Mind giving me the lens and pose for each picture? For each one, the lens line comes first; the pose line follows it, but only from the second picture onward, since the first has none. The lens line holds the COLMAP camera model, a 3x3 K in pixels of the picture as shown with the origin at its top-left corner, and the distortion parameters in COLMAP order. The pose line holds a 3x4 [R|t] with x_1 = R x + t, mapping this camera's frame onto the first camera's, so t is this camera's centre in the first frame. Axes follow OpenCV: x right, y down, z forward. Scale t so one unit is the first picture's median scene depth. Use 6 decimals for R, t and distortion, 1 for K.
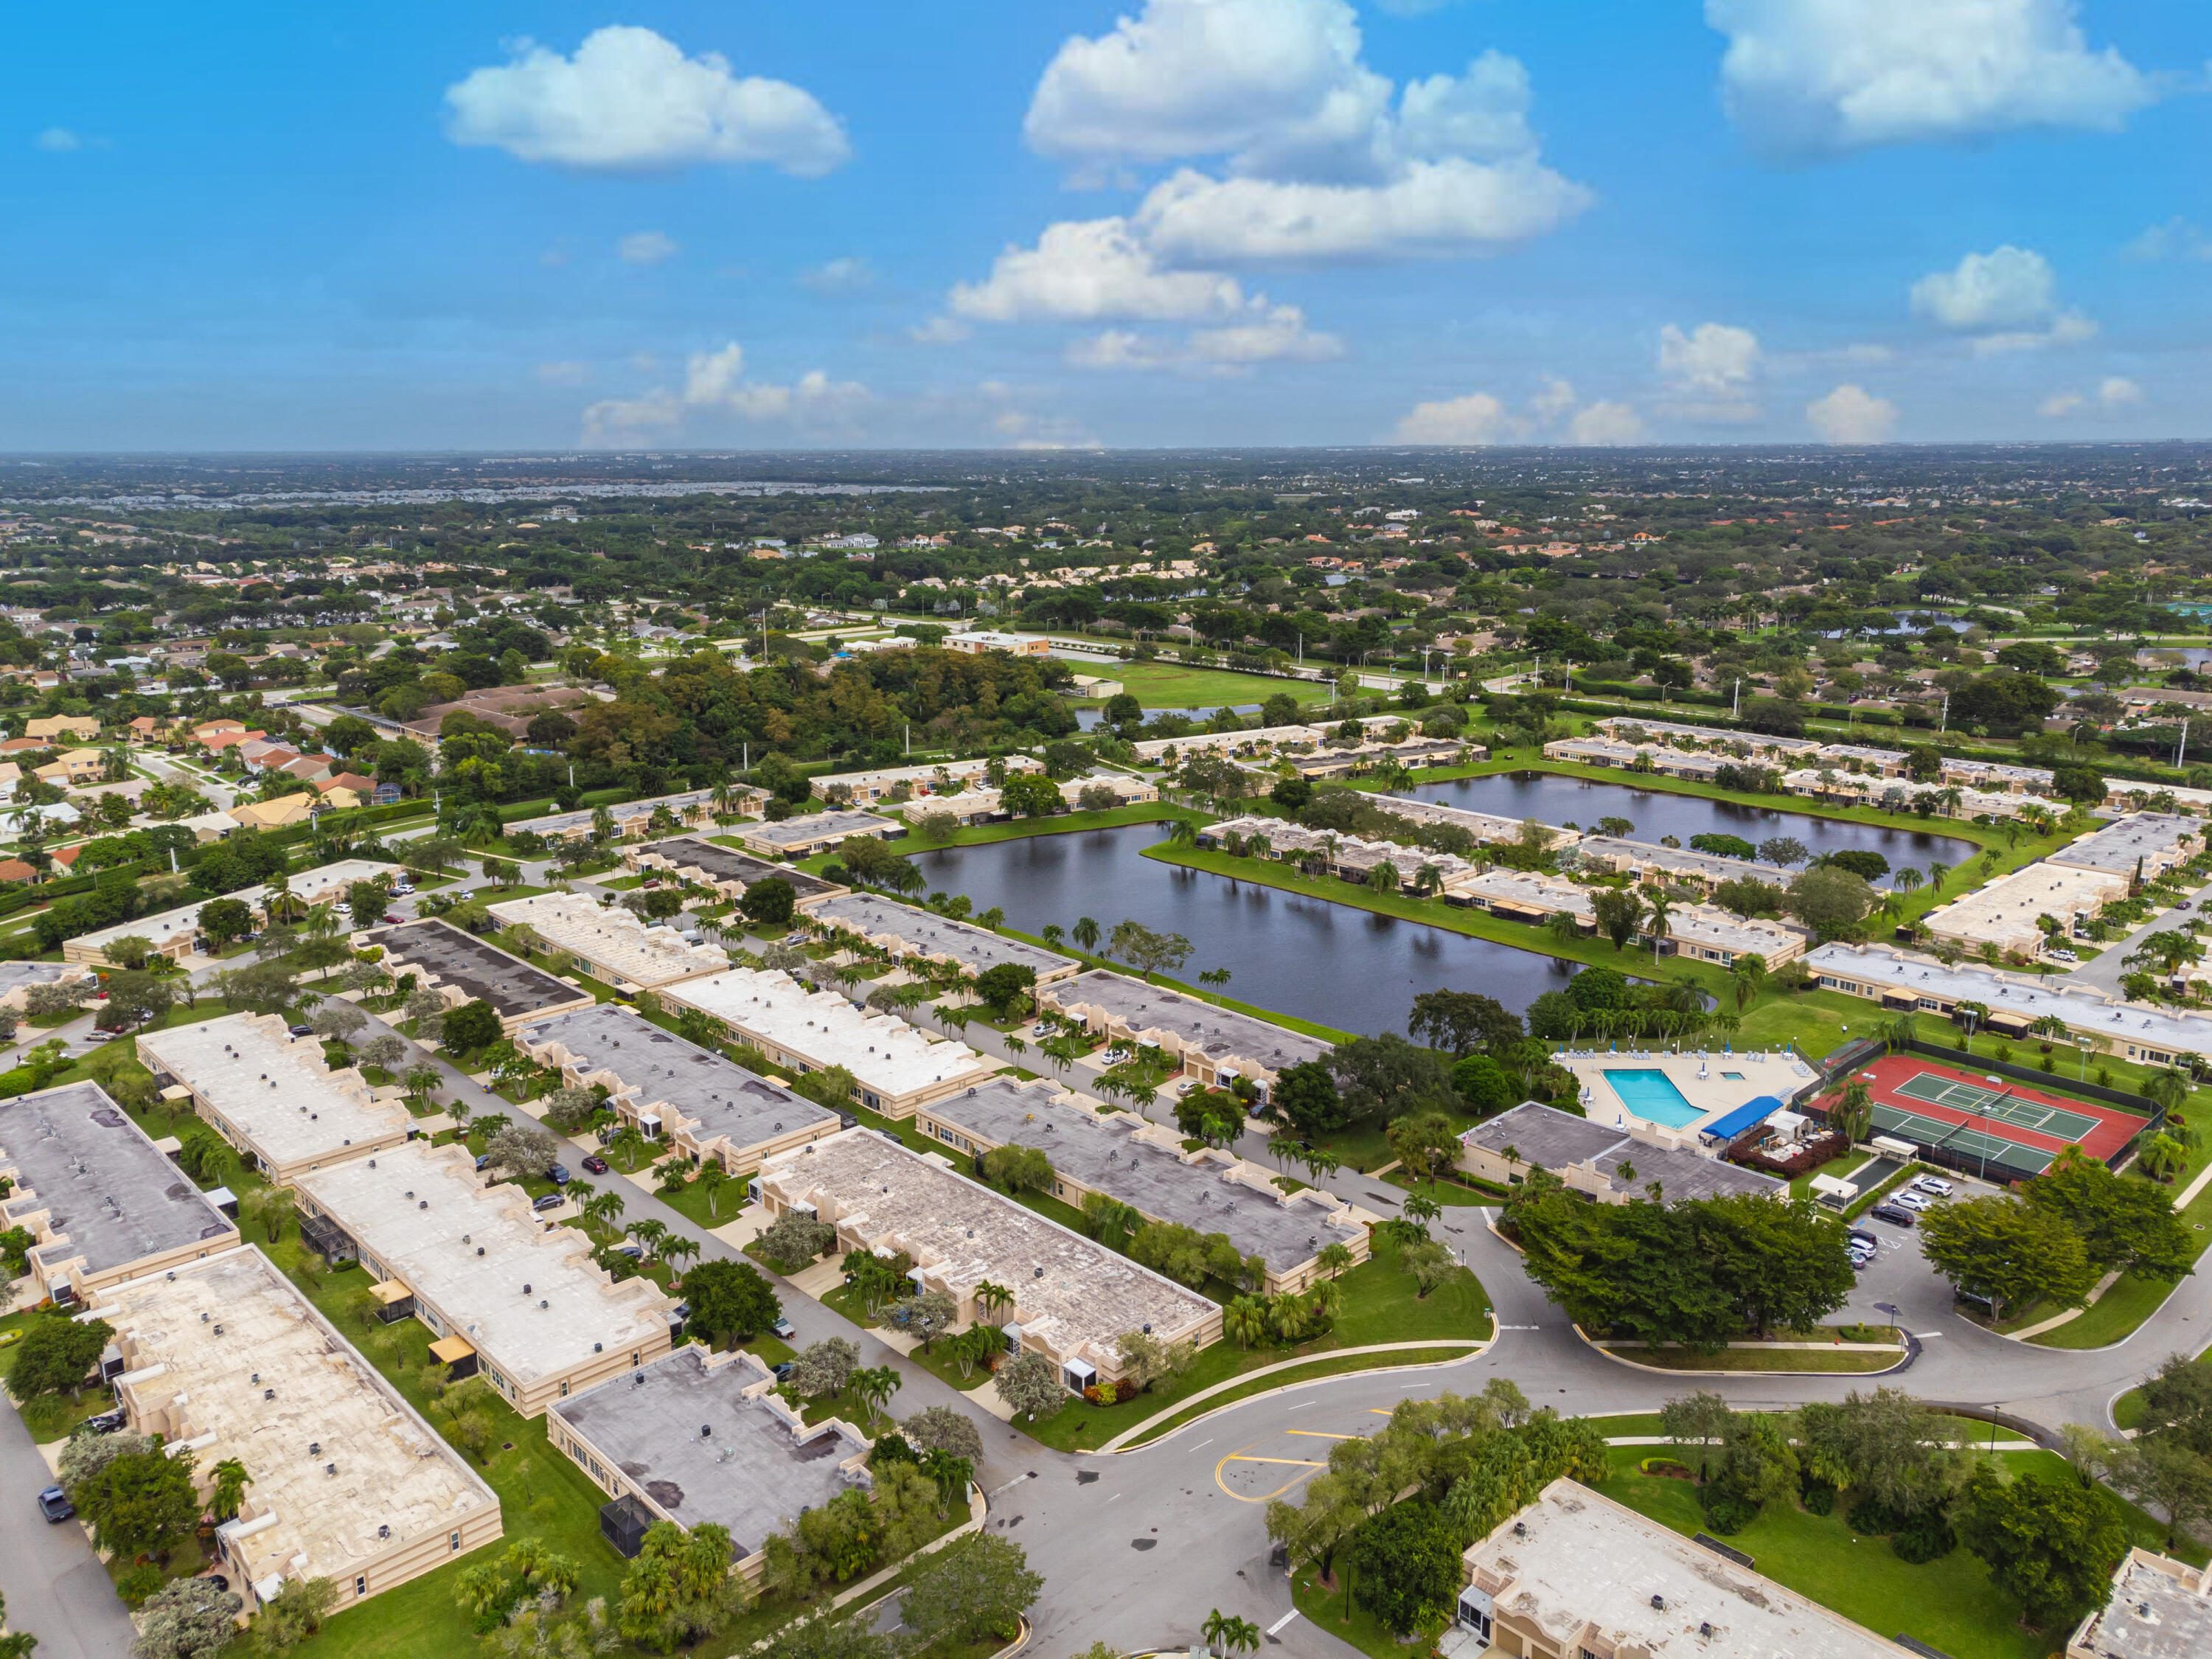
lens RADIAL K [[1729.9, 0, 1106.0], [0, 1729.9, 829.5], [0, 0, 1]] dist [0.017306, -0.001756]
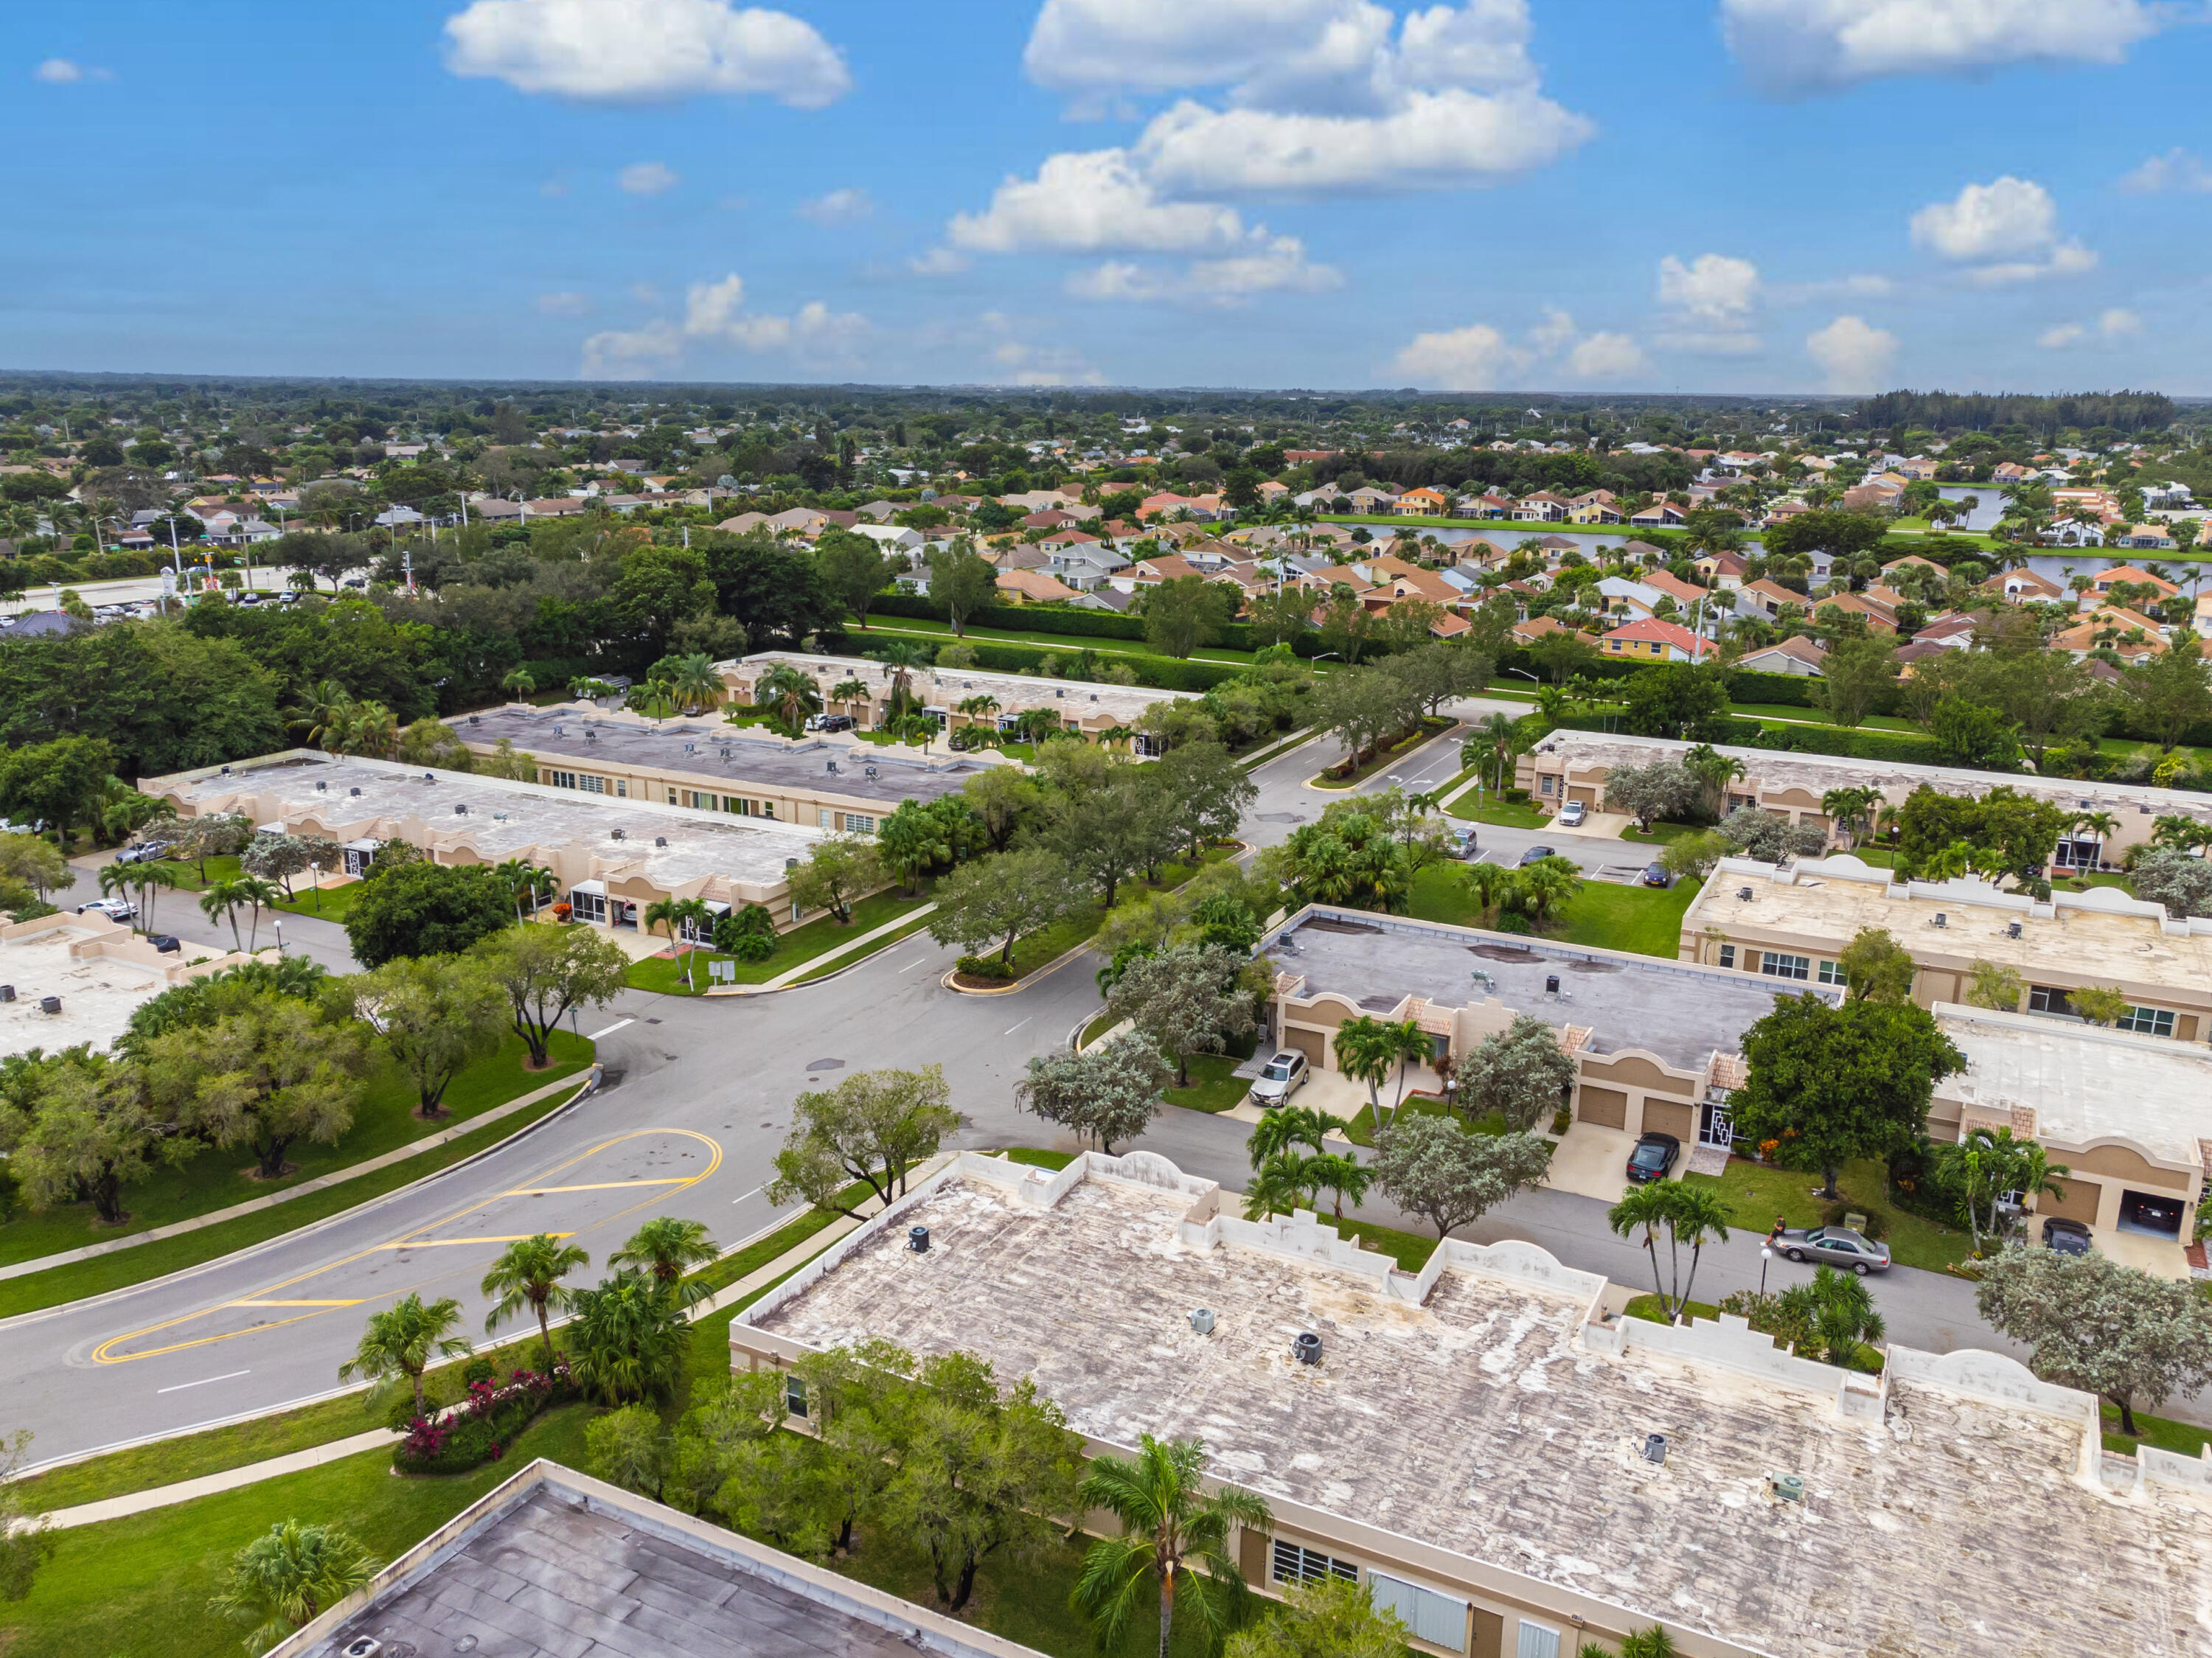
lens RADIAL K [[1679.2, 0, 1106.0], [0, 1679.2, 829.0], [0, 0, 1]] dist [0.029554, 0.001394]
pose [[-0.941827, 0.079969, -0.326445, 0.097838], [-0.091177, 0.874067, 0.477172, 0.015493], [0.323494, 0.479178, -0.815929, 1.202141]]
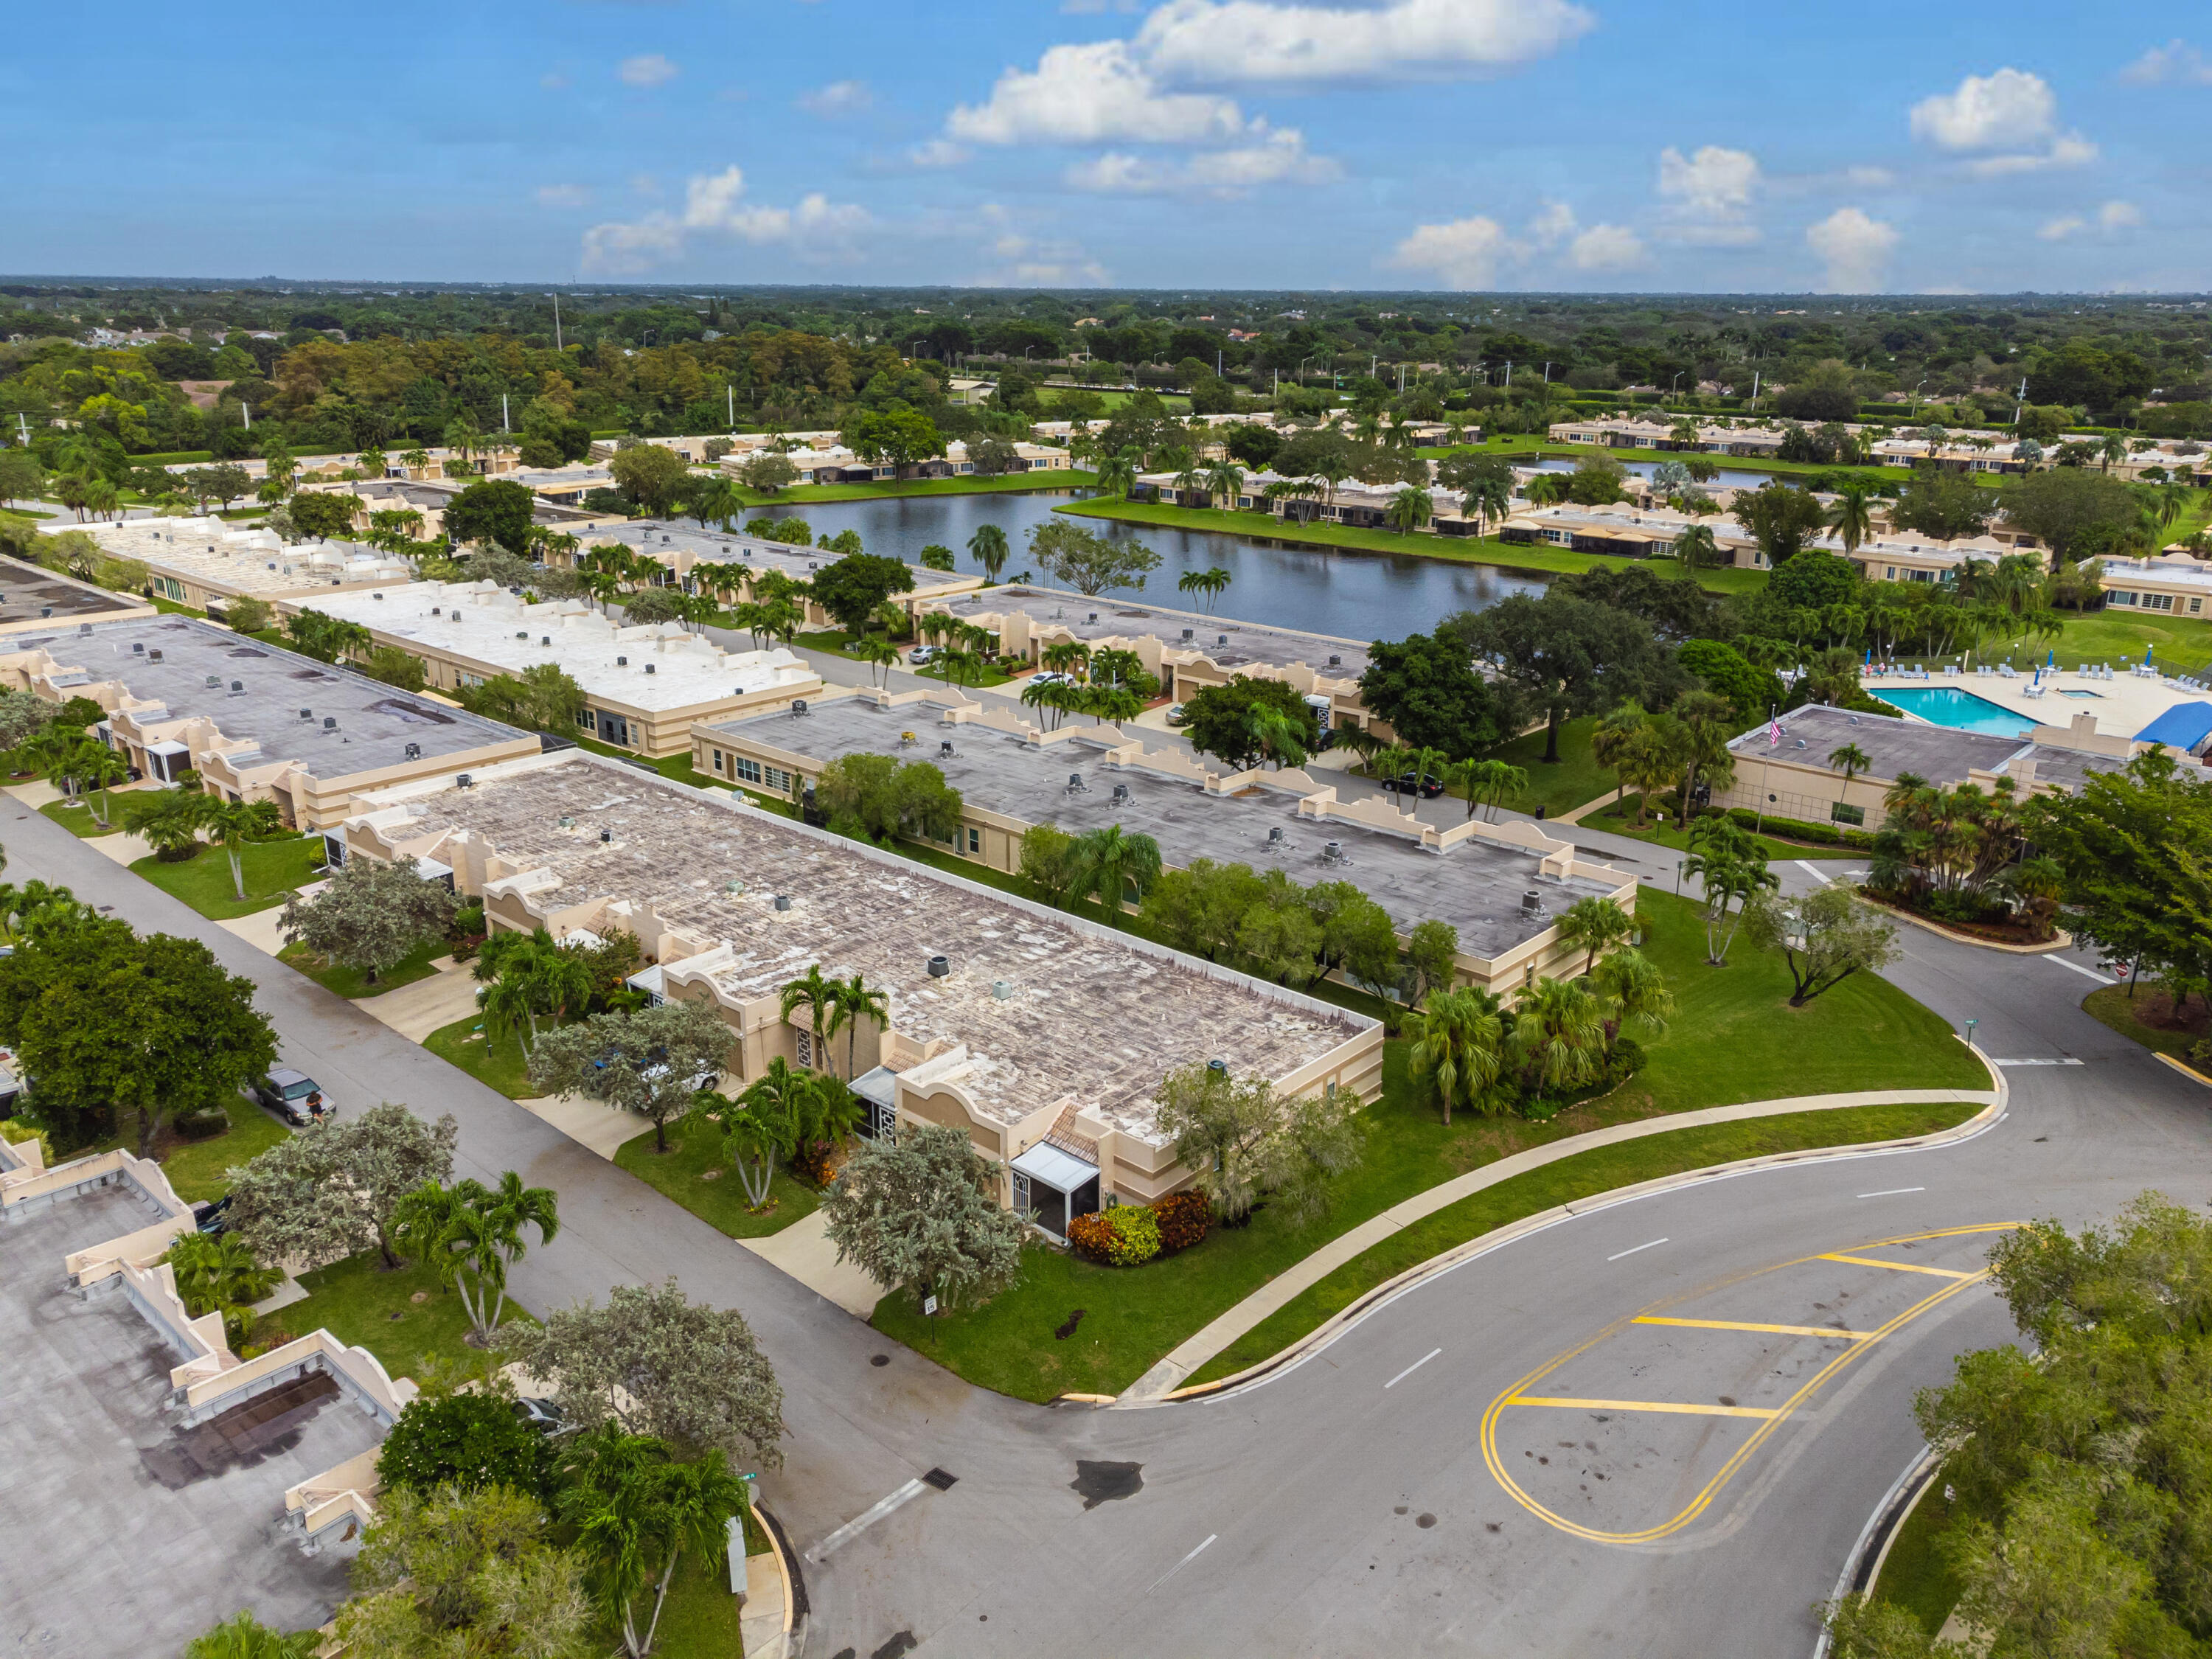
lens RADIAL K [[1679.3, 0, 1106.0], [0, 1679.3, 829.5], [0, 0, 1]] dist [0.029554, 0.001394]
pose [[0.996910, -0.011774, 0.077659, -0.029048], [0.006088, 0.997310, 0.073049, 0.190982], [-0.078310, -0.072351, 0.994300, 0.581677]]
